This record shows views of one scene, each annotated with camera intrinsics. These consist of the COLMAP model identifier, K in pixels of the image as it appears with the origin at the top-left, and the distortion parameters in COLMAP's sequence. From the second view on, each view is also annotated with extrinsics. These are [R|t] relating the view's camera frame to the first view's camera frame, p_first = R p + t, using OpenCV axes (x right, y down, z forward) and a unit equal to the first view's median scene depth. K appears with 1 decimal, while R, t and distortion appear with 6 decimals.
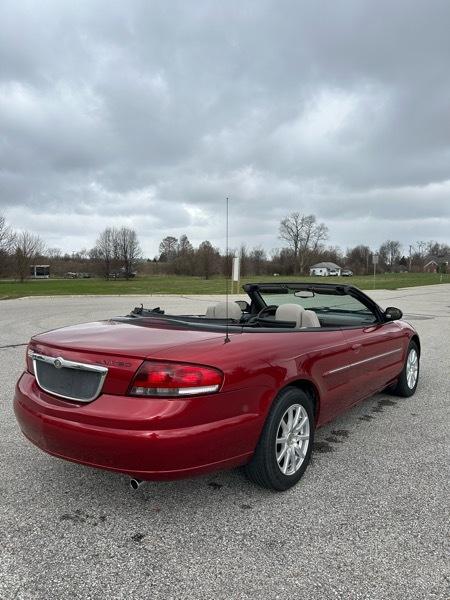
lens RADIAL K [[483.2, 0, 225.0], [0, 483.2, 300.0], [0, 0, 1]] dist [0.012606, -0.008734]
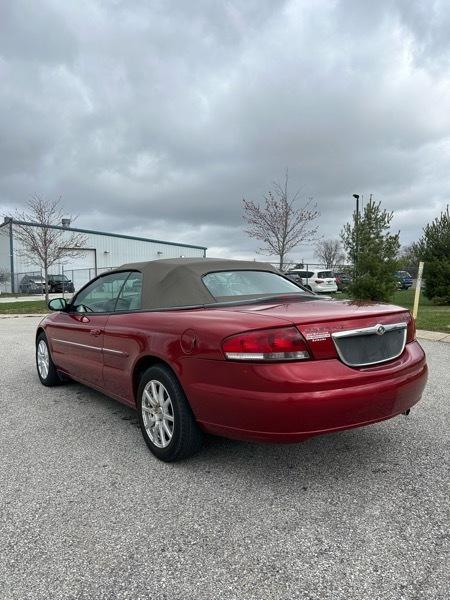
lens RADIAL K [[484.0, 0, 228.6], [0, 484.0, 300.5], [0, 0, 1]] dist [0.016528, -0.010150]
pose [[0.197061, -0.051919, 0.979015, -1.242609], [0.084503, 0.995780, 0.035799, 0.002870], [-0.976743, 0.075675, 0.200617, 0.965576]]
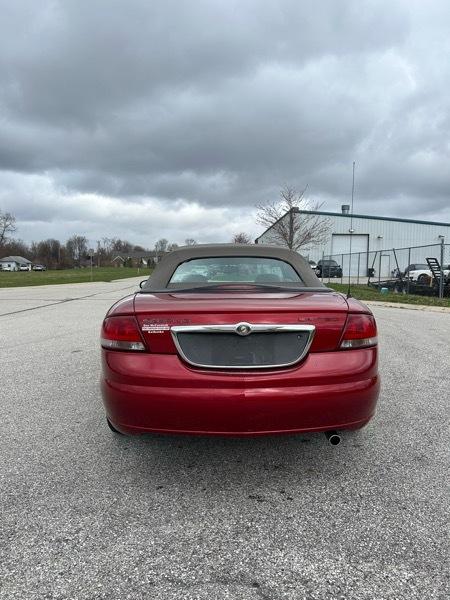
lens RADIAL K [[483.2, 0, 225.0], [0, 483.2, 300.0], [0, 0, 1]] dist [0.012606, -0.008734]
pose [[0.762268, -0.047034, 0.645551, -0.806104], [0.044896, 0.998796, 0.019757, 0.052539], [-0.645703, 0.013922, 0.763462, 0.318810]]
